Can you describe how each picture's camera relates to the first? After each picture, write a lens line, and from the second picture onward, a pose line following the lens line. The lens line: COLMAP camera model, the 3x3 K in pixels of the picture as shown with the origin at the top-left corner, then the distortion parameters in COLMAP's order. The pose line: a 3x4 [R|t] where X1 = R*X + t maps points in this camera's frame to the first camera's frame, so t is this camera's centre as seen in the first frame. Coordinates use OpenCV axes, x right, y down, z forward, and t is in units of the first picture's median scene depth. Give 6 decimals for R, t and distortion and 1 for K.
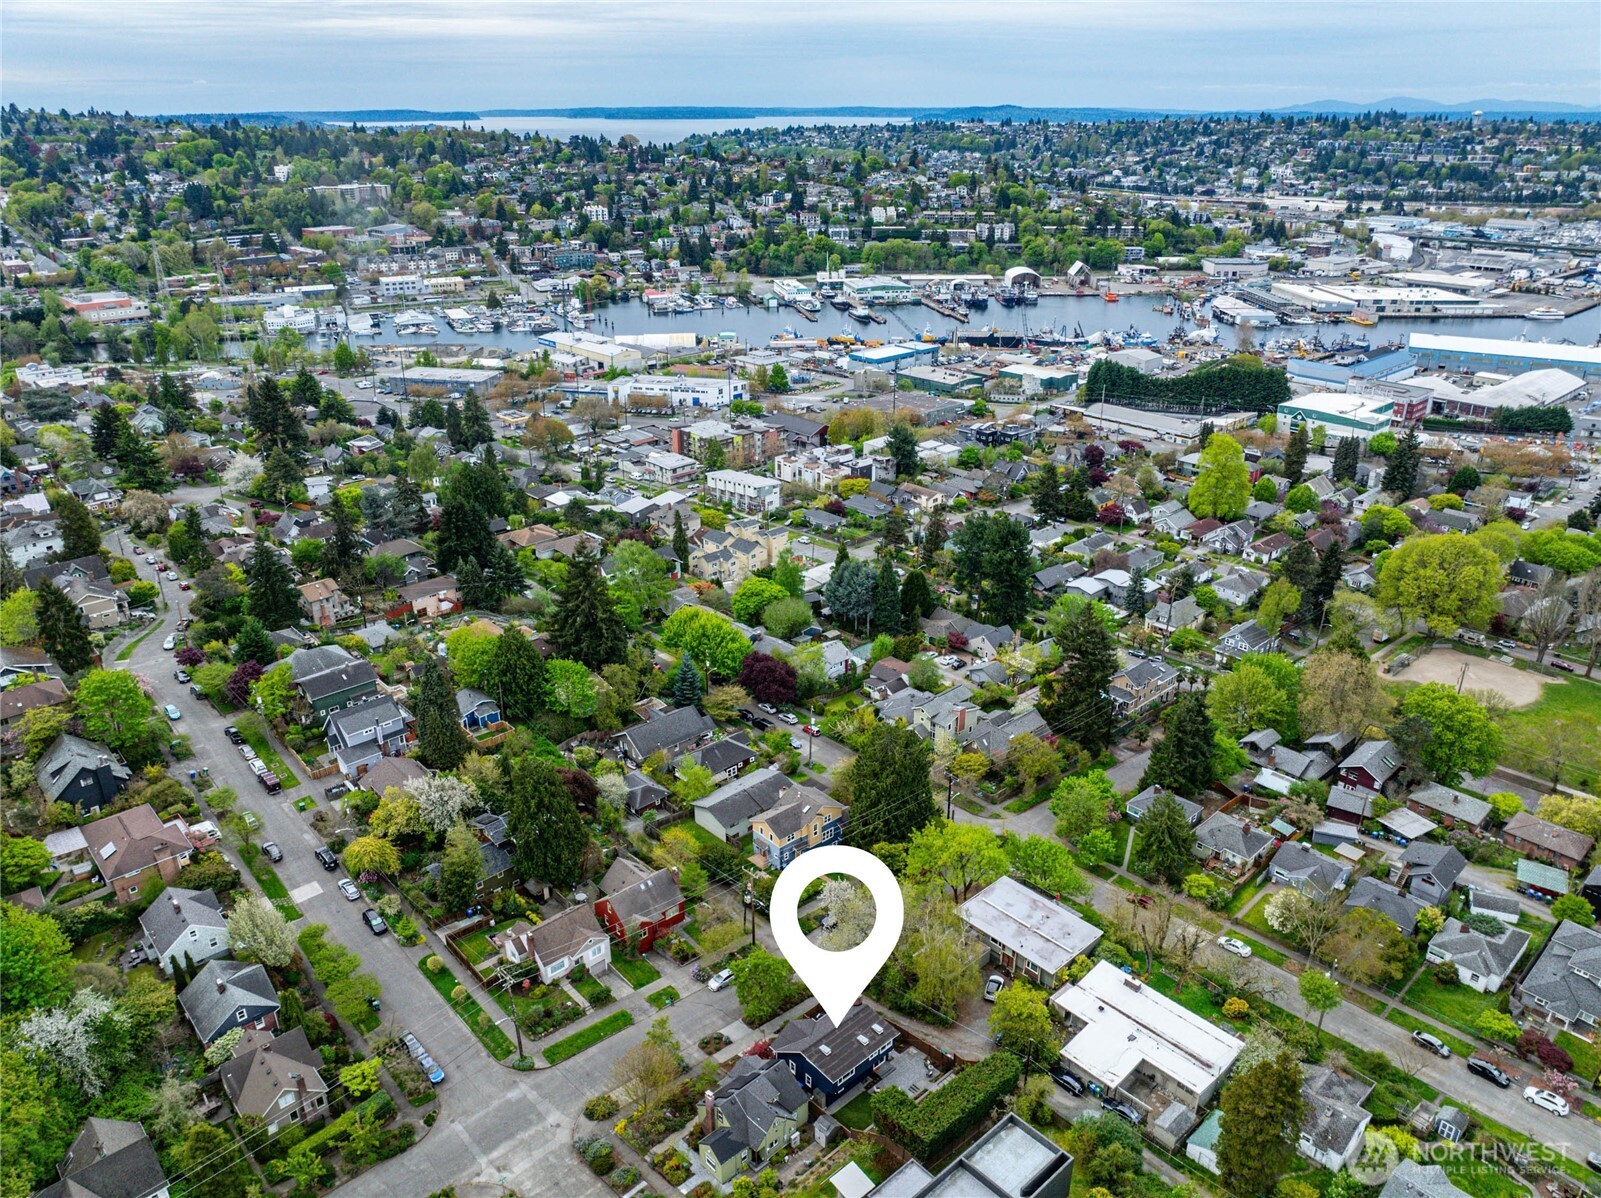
lens RADIAL K [[1123.9, 0, 800.5], [0, 1123.9, 599.0], [0, 0, 1]] dist [-0.034957, -0.002216]
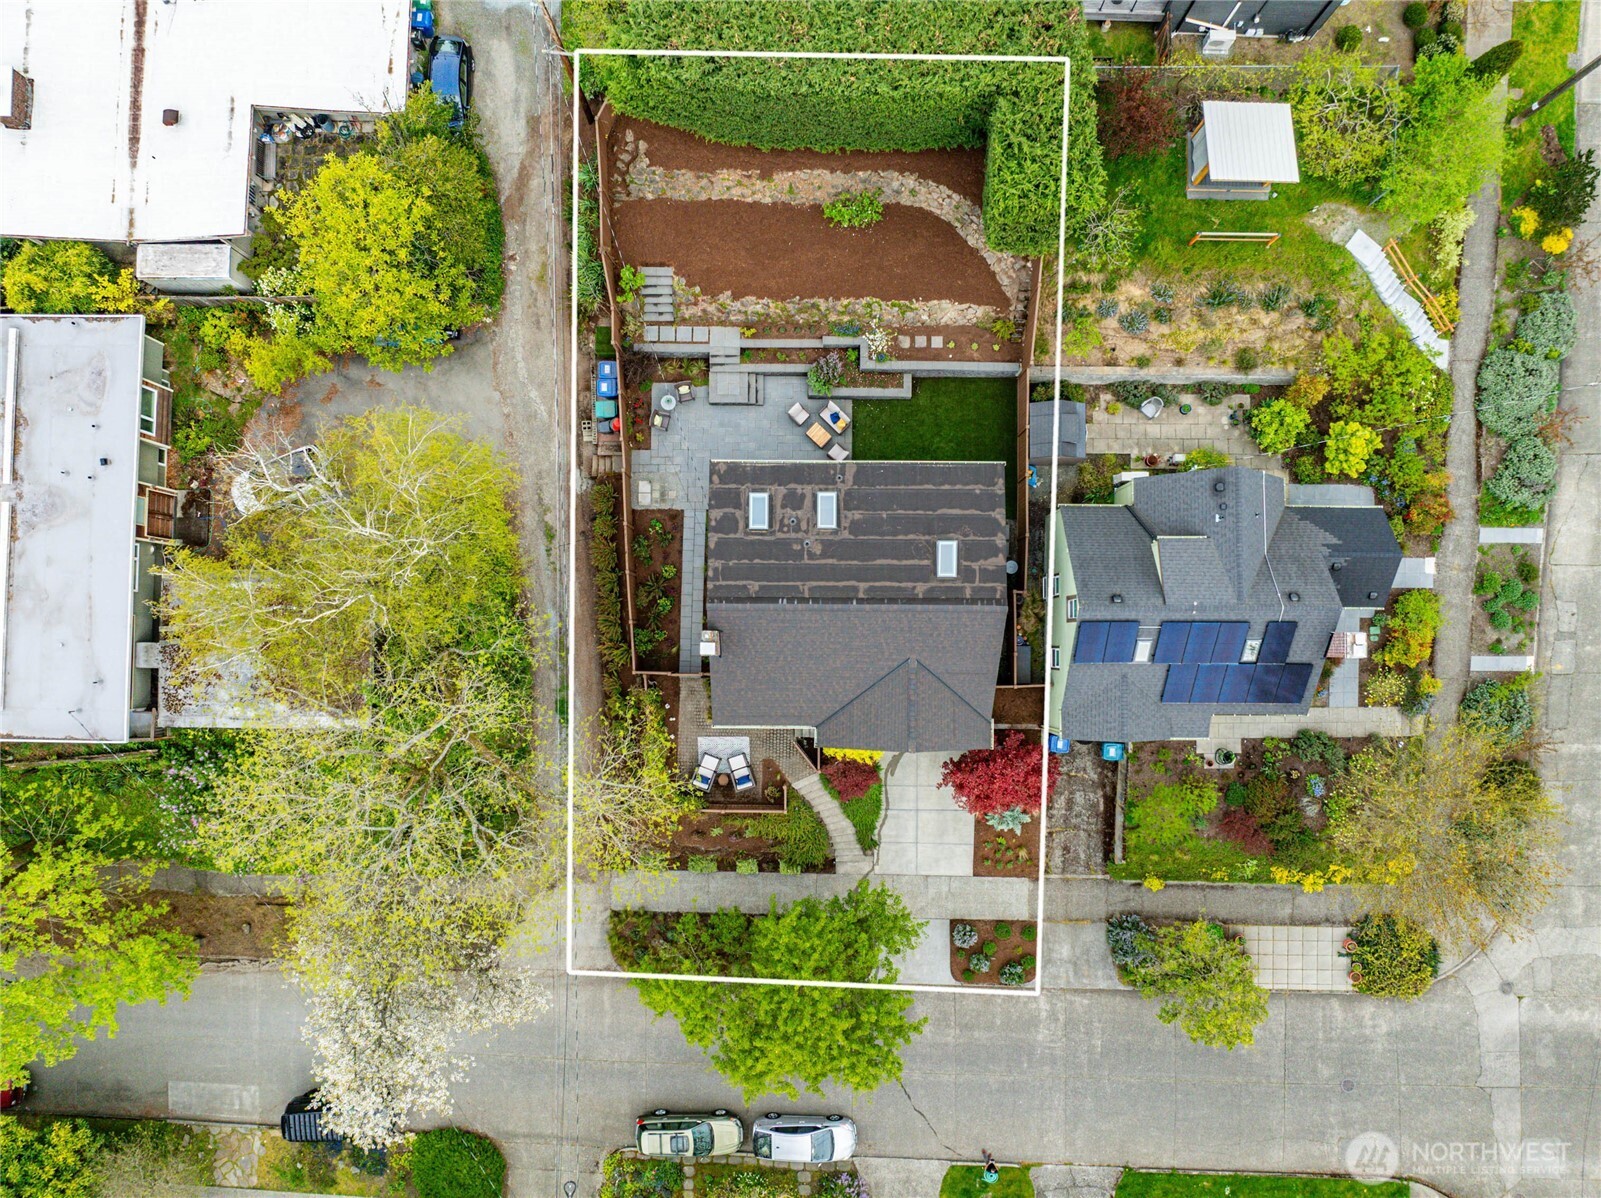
lens RADIAL K [[1123.9, 0, 800.5], [0, 1123.9, 599.0], [0, 0, 1]] dist [-0.034957, -0.002216]
pose [[-0.731350, -0.681470, 0.026943, 0.025345], [0.278468, -0.262321, 0.923928, 0.066526], [-0.622562, 0.683217, 0.381616, 0.636153]]
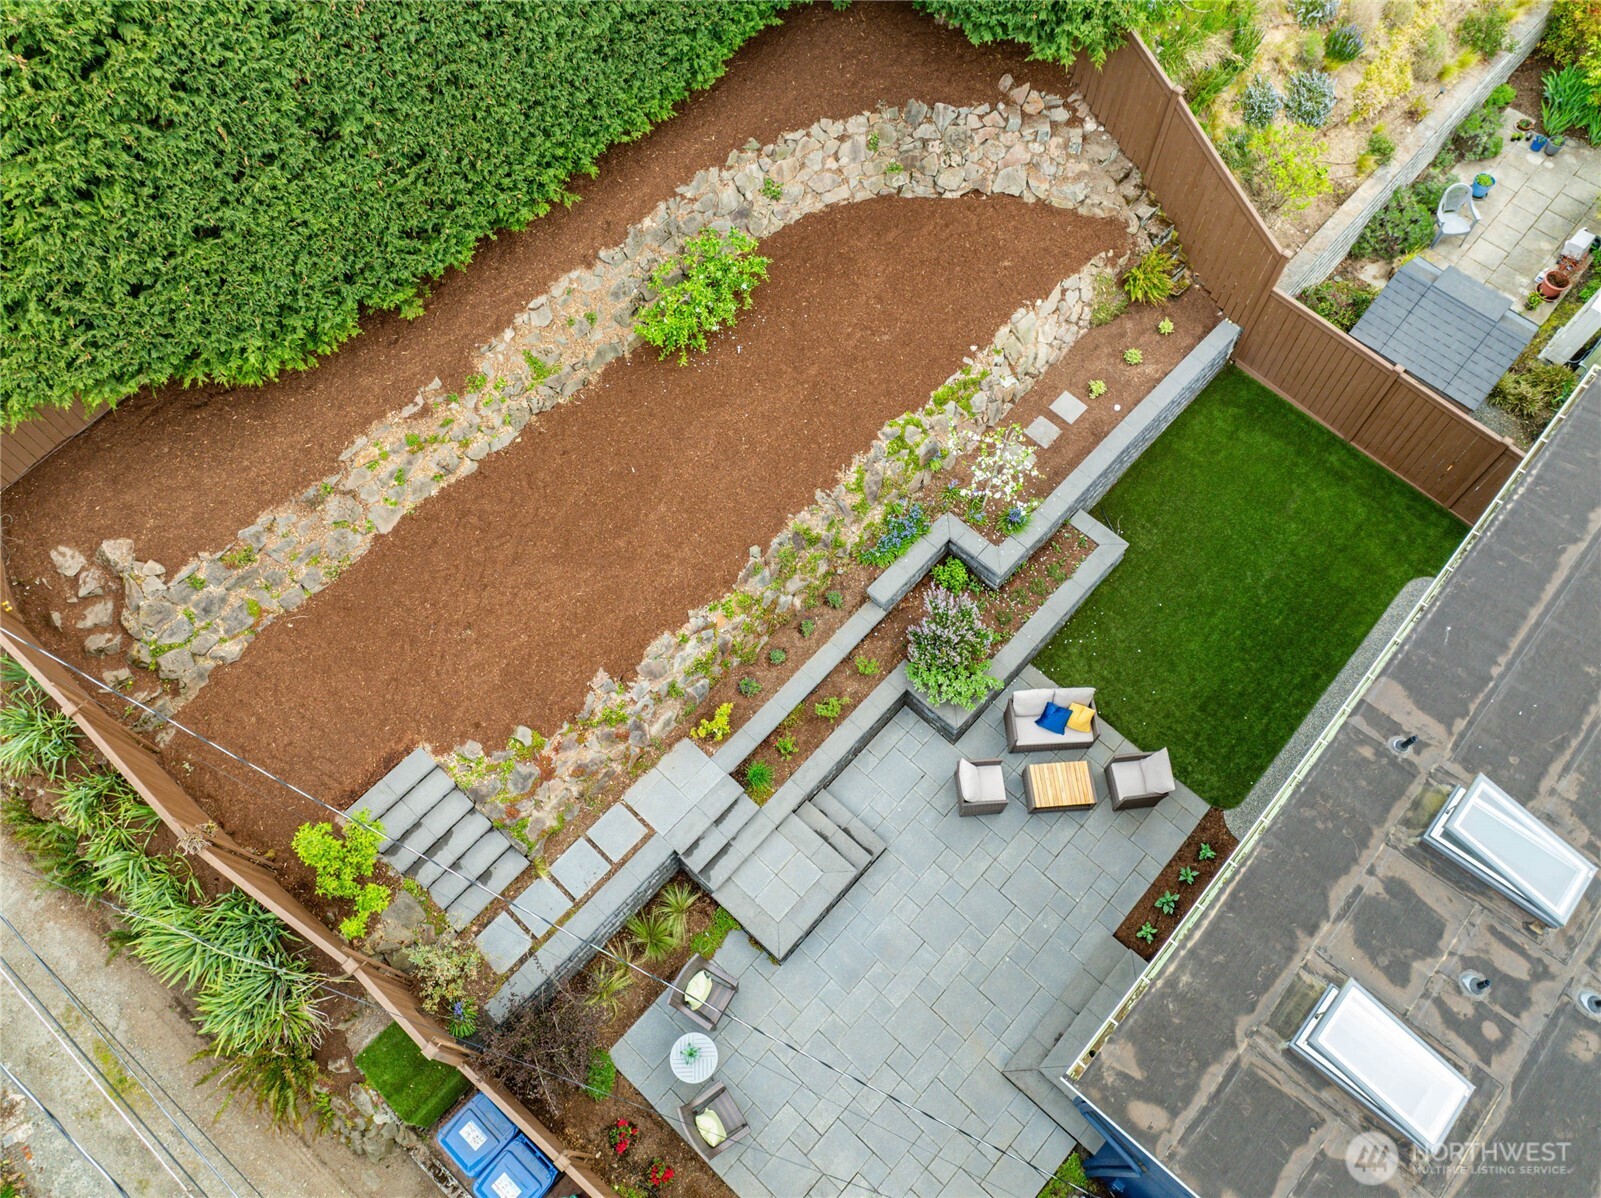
lens RADIAL K [[1123.9, 0, 800.5], [0, 1123.9, 599.0], [0, 0, 1]] dist [-0.034957, -0.002216]
pose [[-0.996849, 0.072015, -0.033268, 0.077213], [-0.029763, 0.049213, 0.998345, 0.224337], [0.073533, 0.996189, -0.046915, 0.693473]]
